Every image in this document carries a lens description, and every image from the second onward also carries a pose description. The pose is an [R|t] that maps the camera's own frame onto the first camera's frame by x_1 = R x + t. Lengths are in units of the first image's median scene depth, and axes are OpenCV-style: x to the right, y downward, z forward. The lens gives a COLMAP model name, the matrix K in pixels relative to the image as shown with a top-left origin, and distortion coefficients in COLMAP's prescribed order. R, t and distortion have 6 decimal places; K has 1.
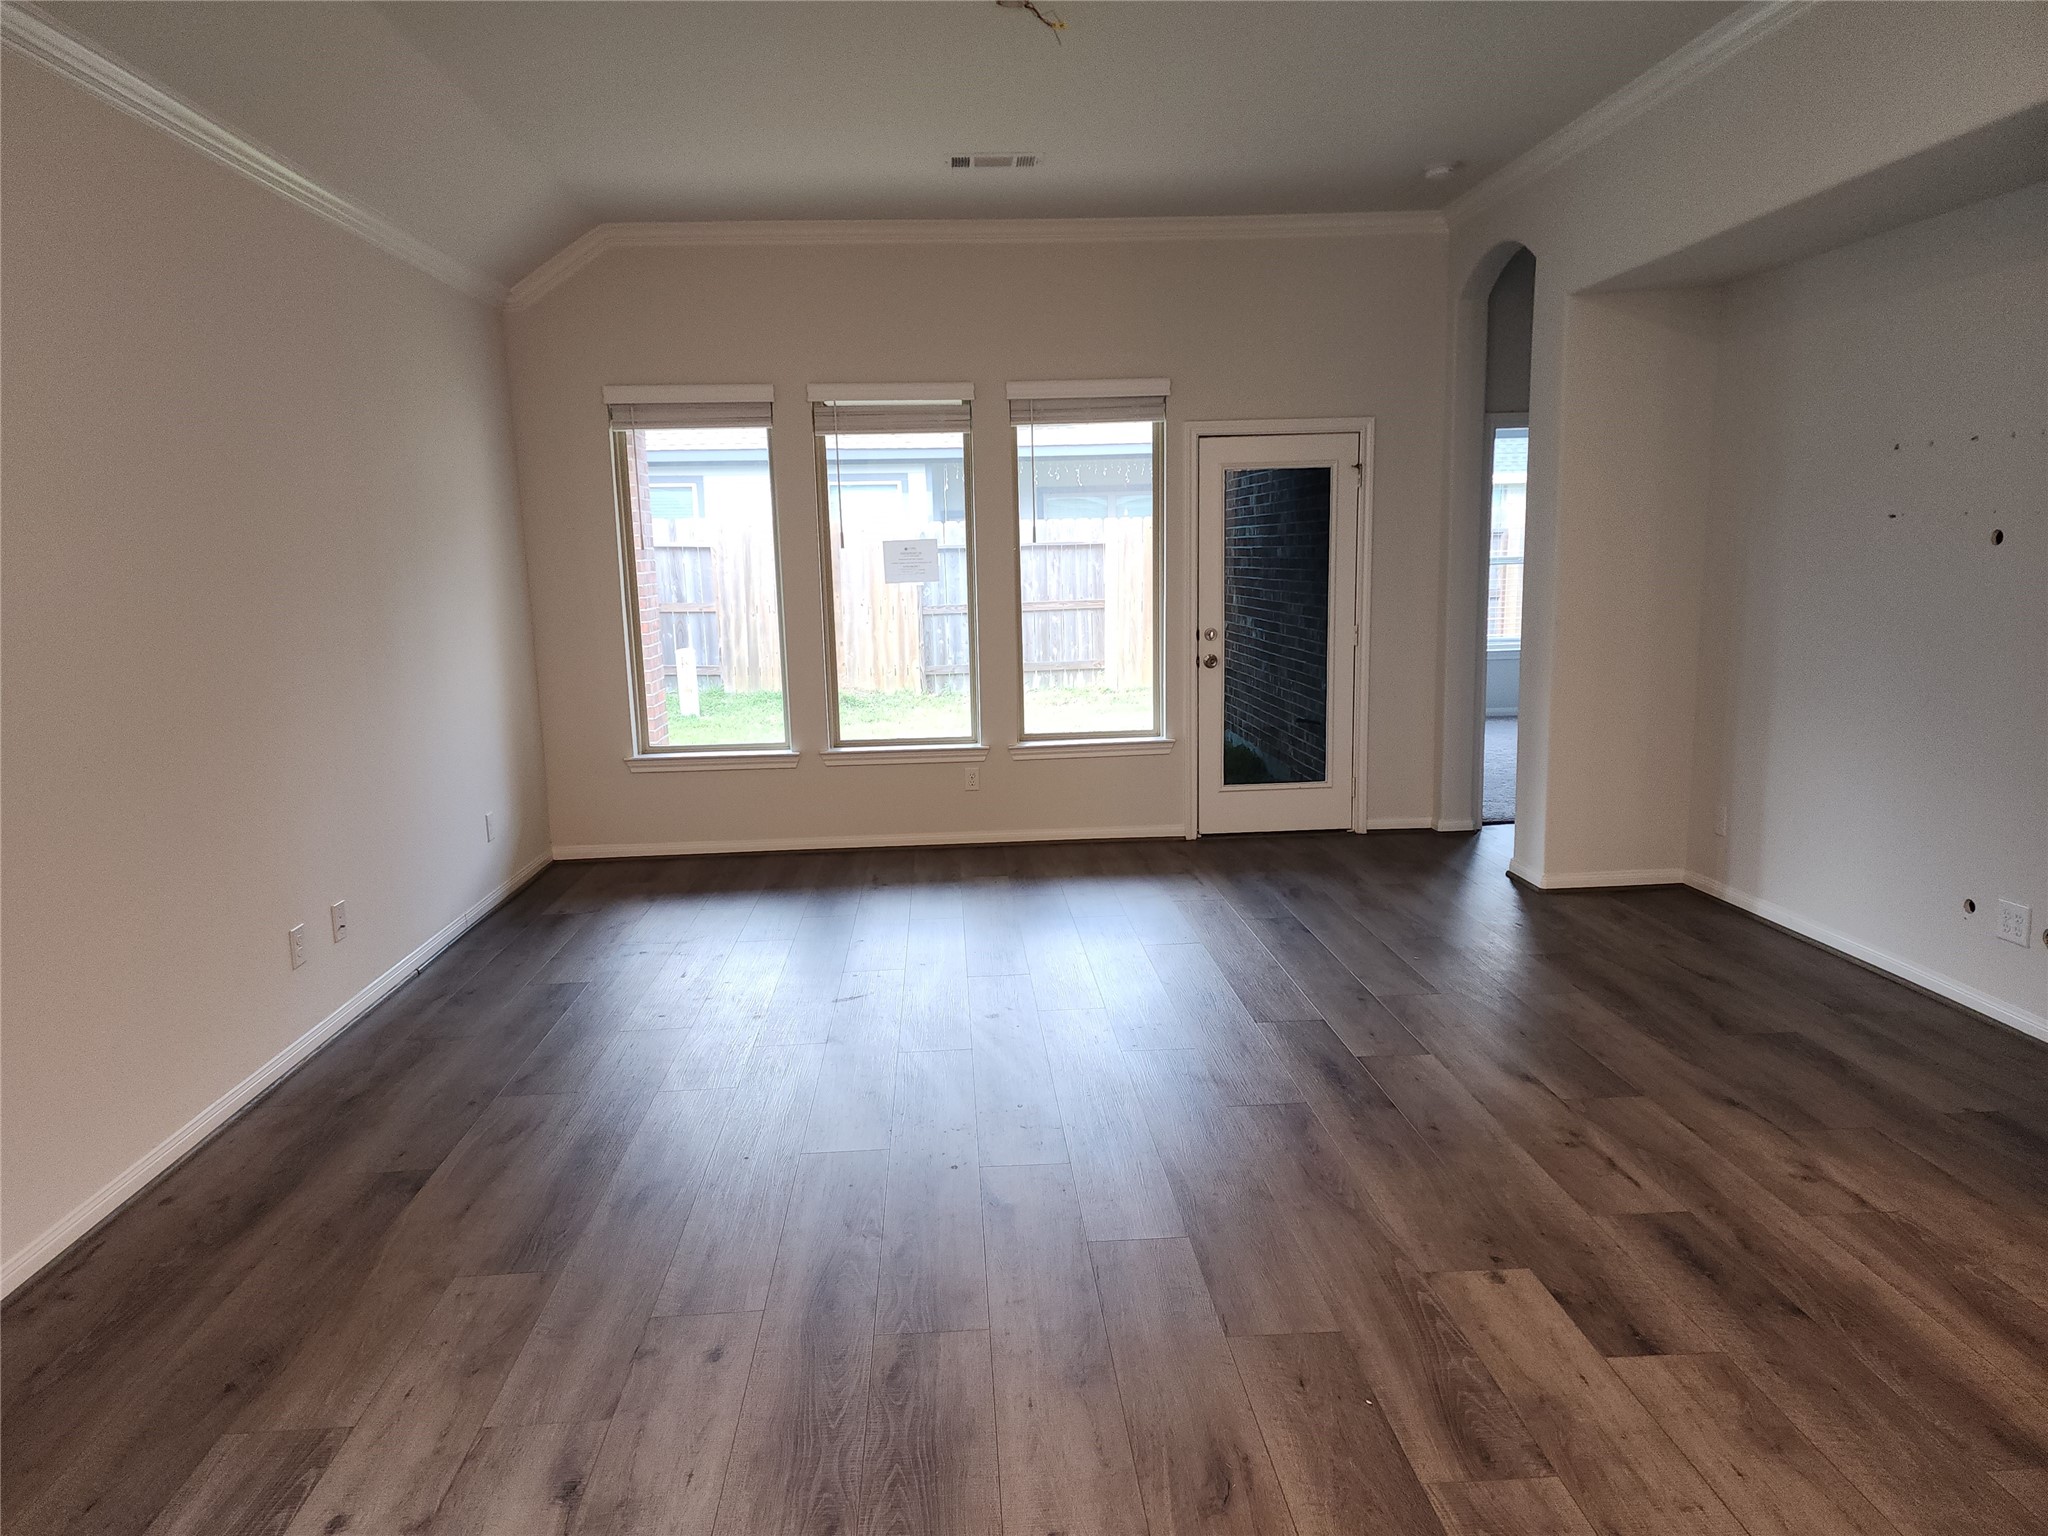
lens RADIAL K [[1373.7, 0, 1026.6], [0, 1373.7, 797.3], [0, 0, 1]] dist [0.064916, -0.066862]
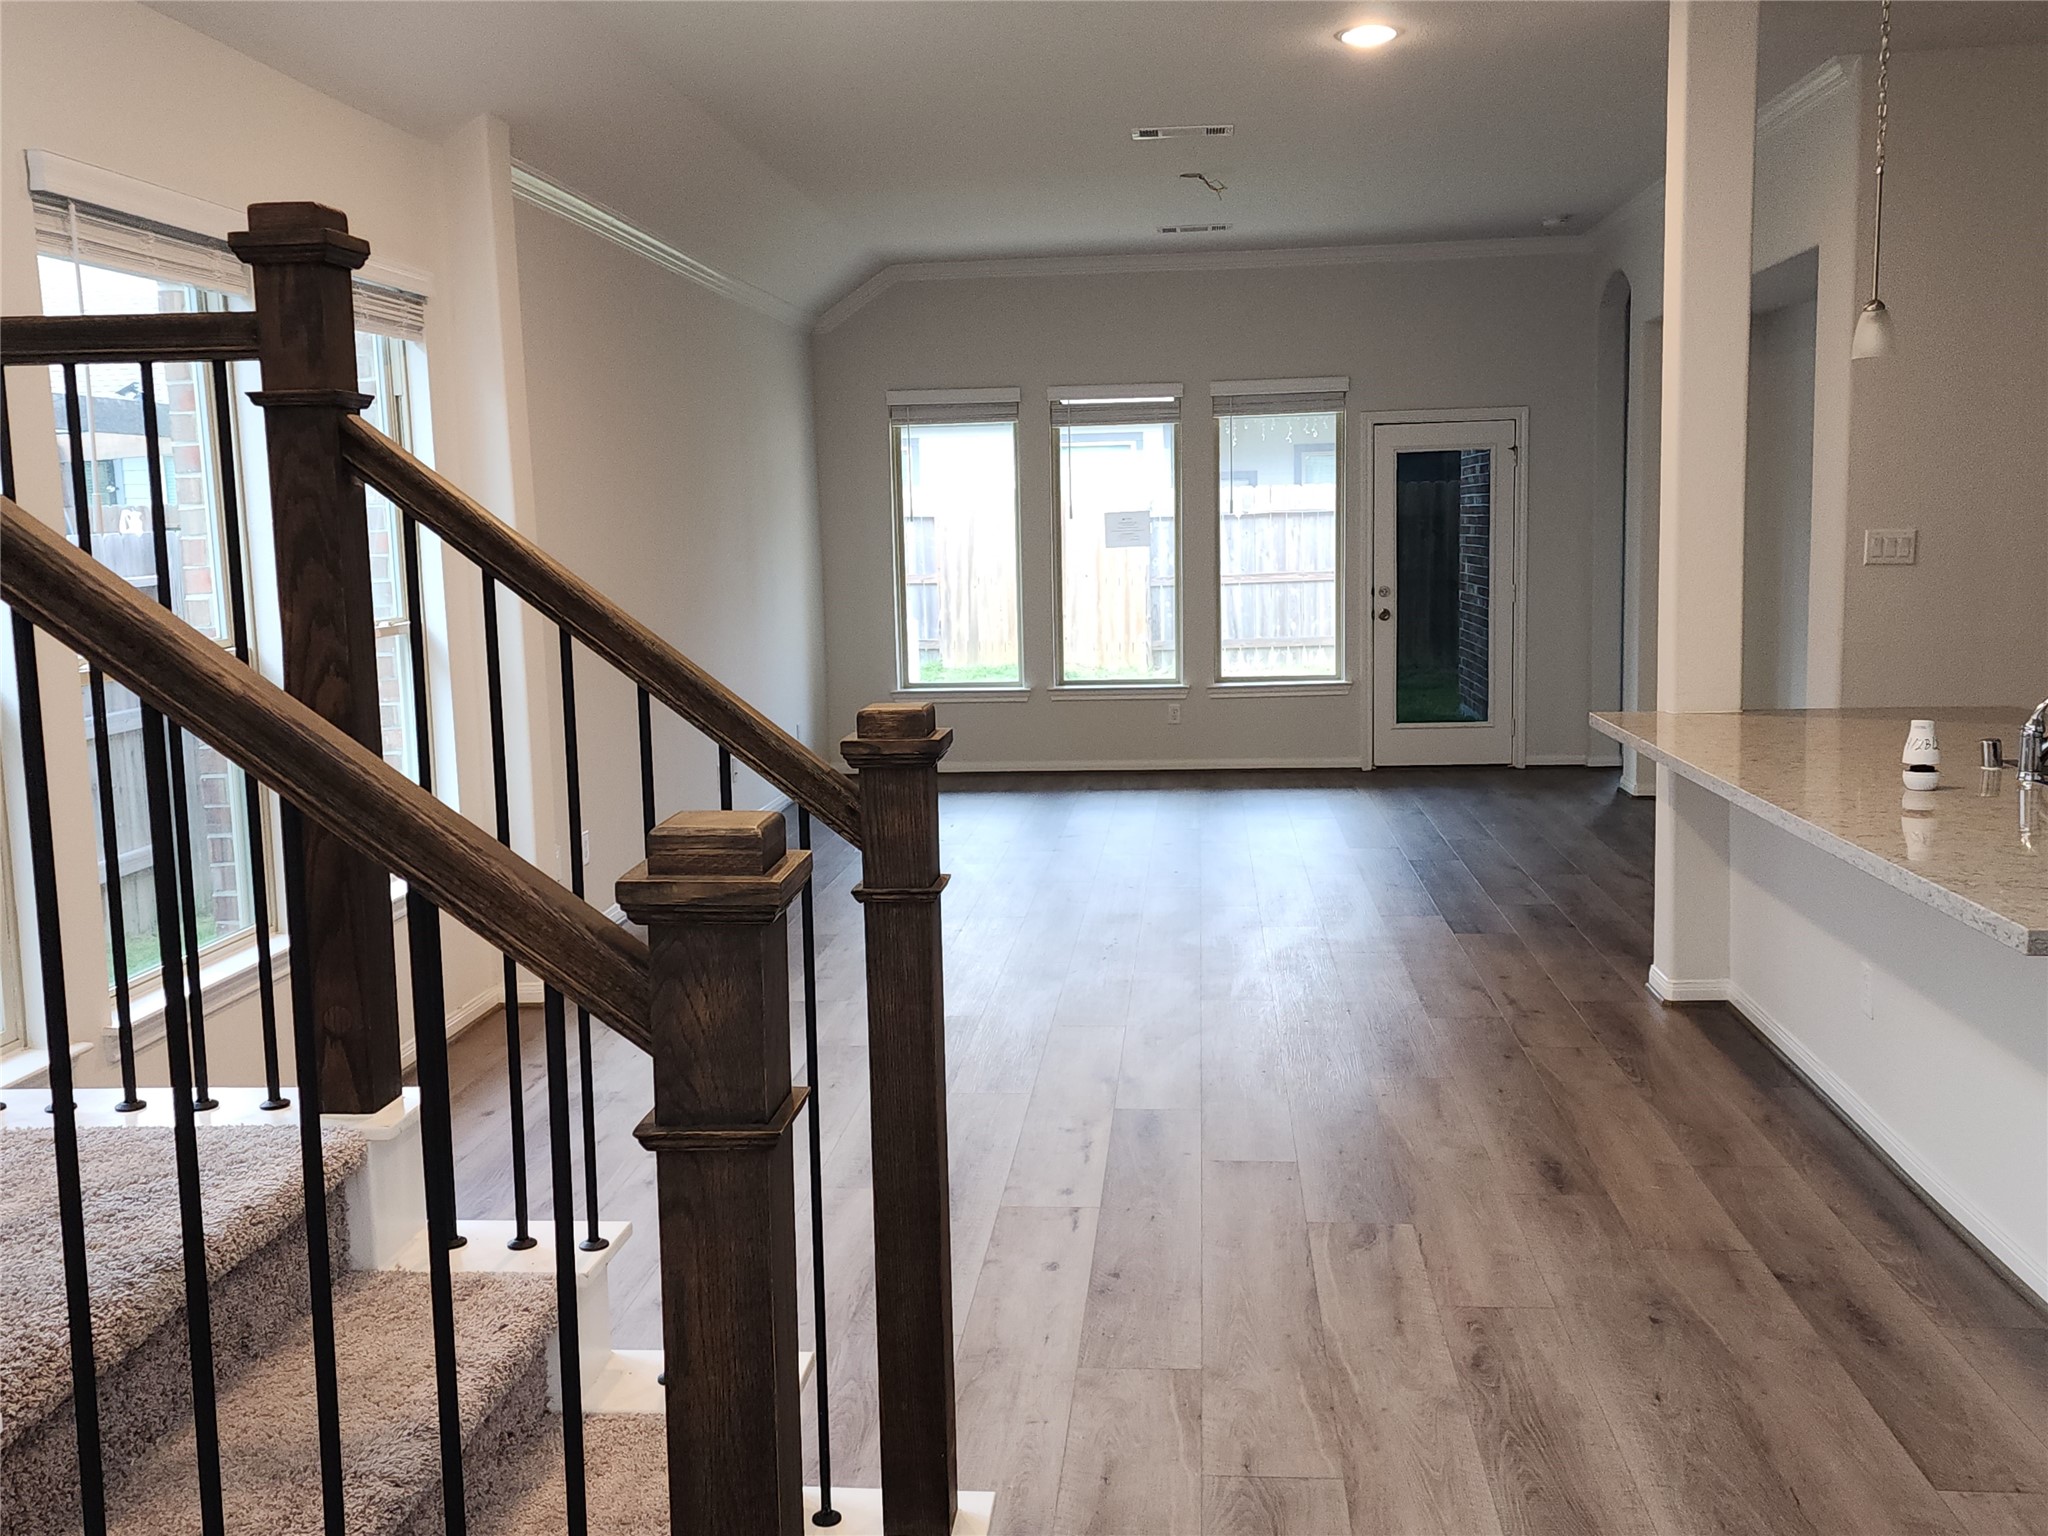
lens RADIAL K [[1953.2, 0, 1007.4], [0, 1953.2, 760.7], [0, 0, 1]] dist [0.084397, 0.000000]
pose [[0.987299, 0.018670, -0.157771, 0.083897], [-0.027034, 0.998331, -0.051035, 0.117194], [0.156555, 0.054652, 0.986156, -0.673397]]
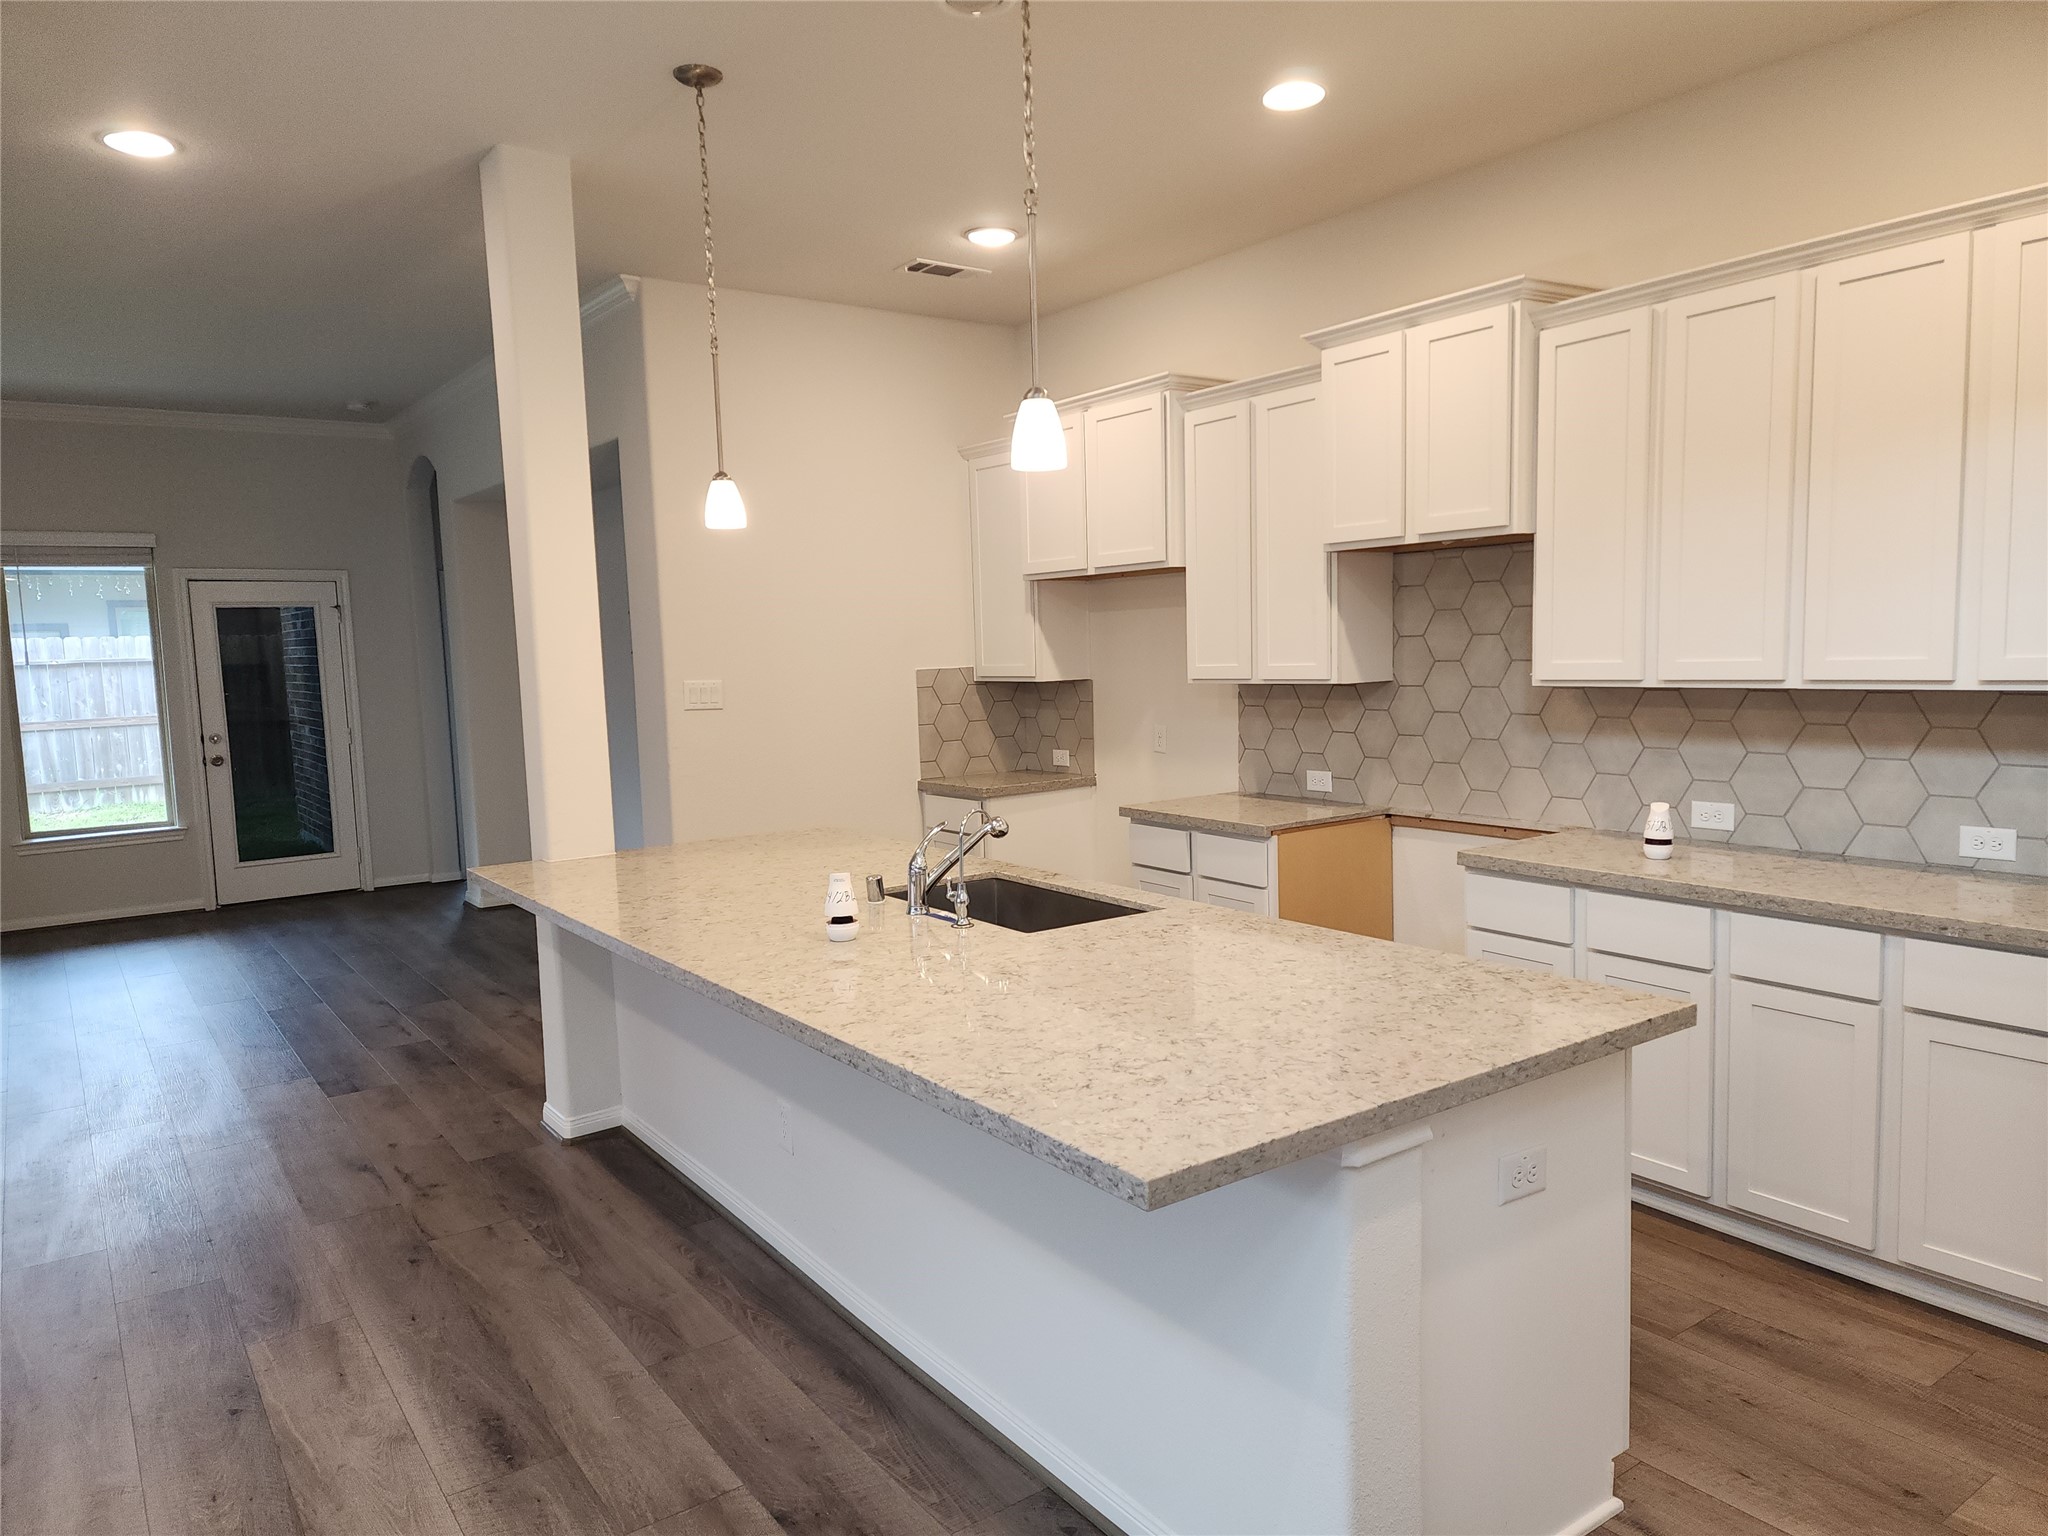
lens RADIAL K [[1373.7, 0, 1066.6], [0, 1373.7, 780.9], [0, 0, 1]] dist [0.064916, -0.066862]
pose [[0.836835, -0.053782, 0.544807, 0.090823], [0.102833, 0.992891, -0.059938, 0.070178], [-0.537711, 0.106182, 0.836416, -0.434075]]
